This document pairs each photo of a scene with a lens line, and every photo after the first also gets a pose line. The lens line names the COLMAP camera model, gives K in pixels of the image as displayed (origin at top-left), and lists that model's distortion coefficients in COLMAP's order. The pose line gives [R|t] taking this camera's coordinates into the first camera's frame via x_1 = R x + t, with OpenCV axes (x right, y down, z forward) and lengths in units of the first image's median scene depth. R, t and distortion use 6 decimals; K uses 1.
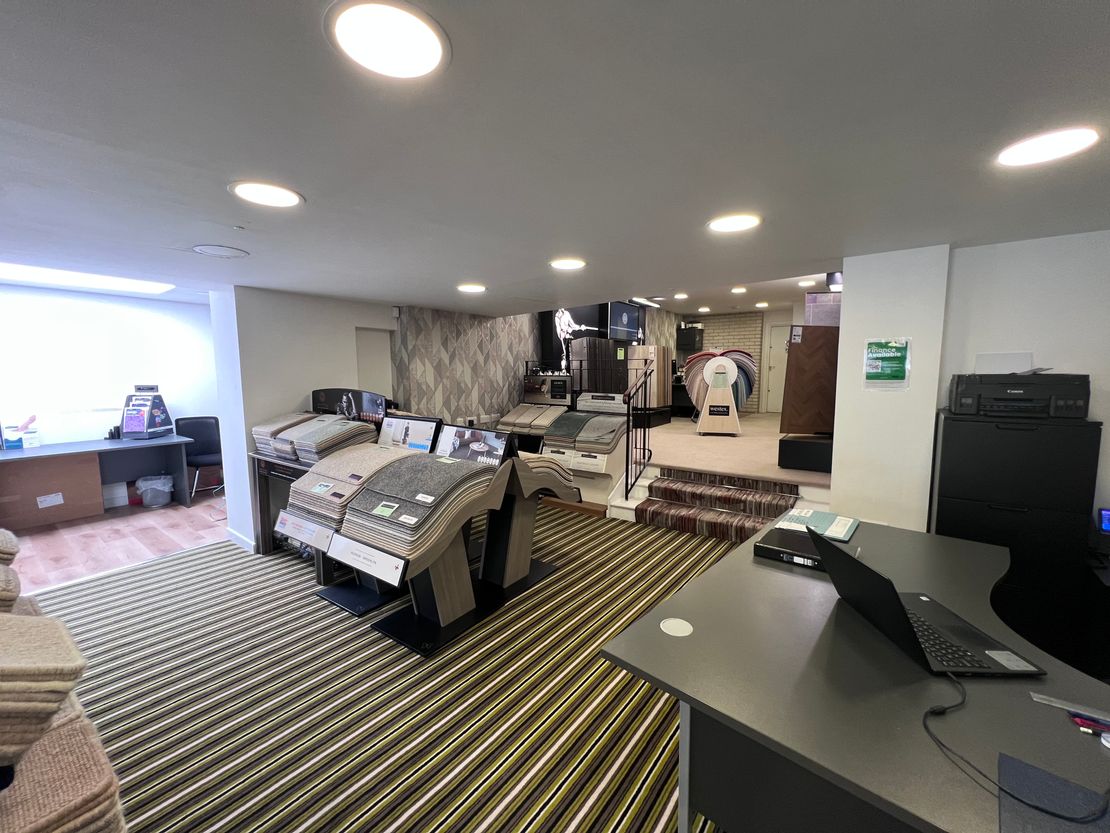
lens RADIAL K [[443.3, 0, 555.0], [0, 443.3, 416.5], [0, 0, 1]] dist [-0.000339, 0.000337]
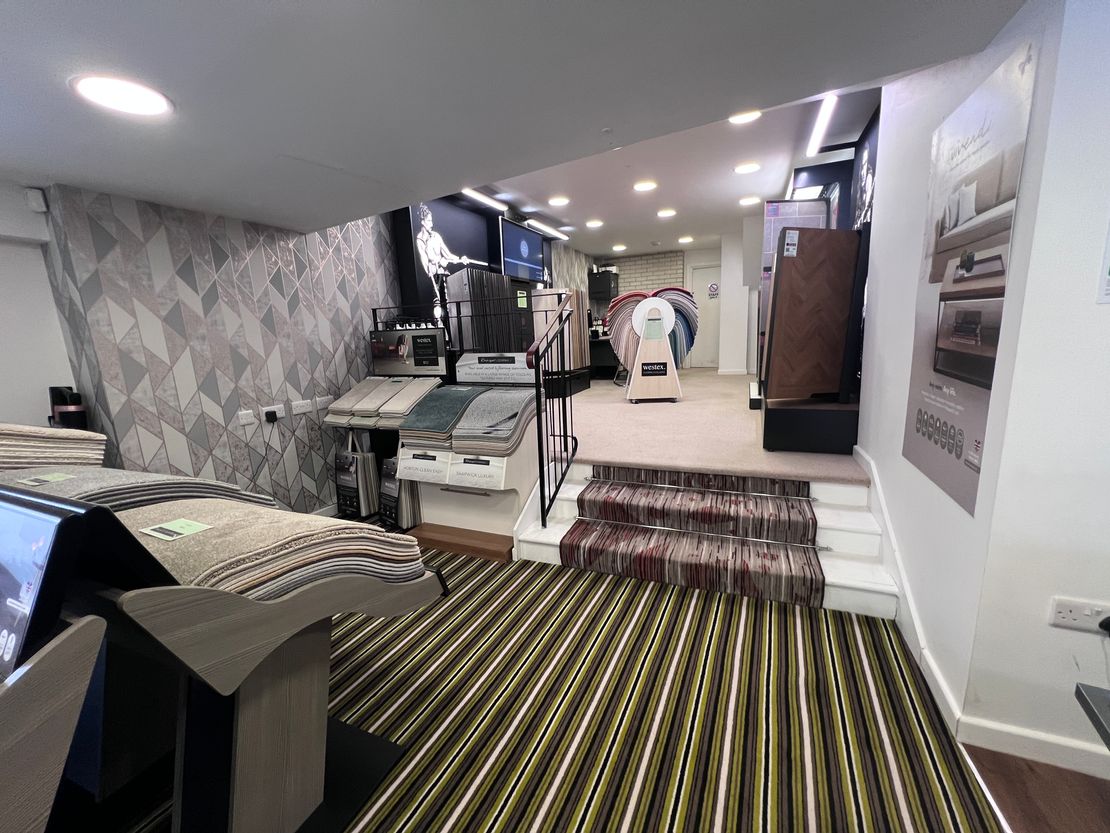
lens RADIAL K [[443.3, 0, 555.0], [0, 443.3, 416.5], [0, 0, 1]] dist [-0.000339, 0.000337]
pose [[0.977716, -0.078923, 0.194532, 0.063300], [0.063168, 0.994298, 0.085914, -0.011919], [-0.200203, -0.071711, 0.977127, 0.376416]]
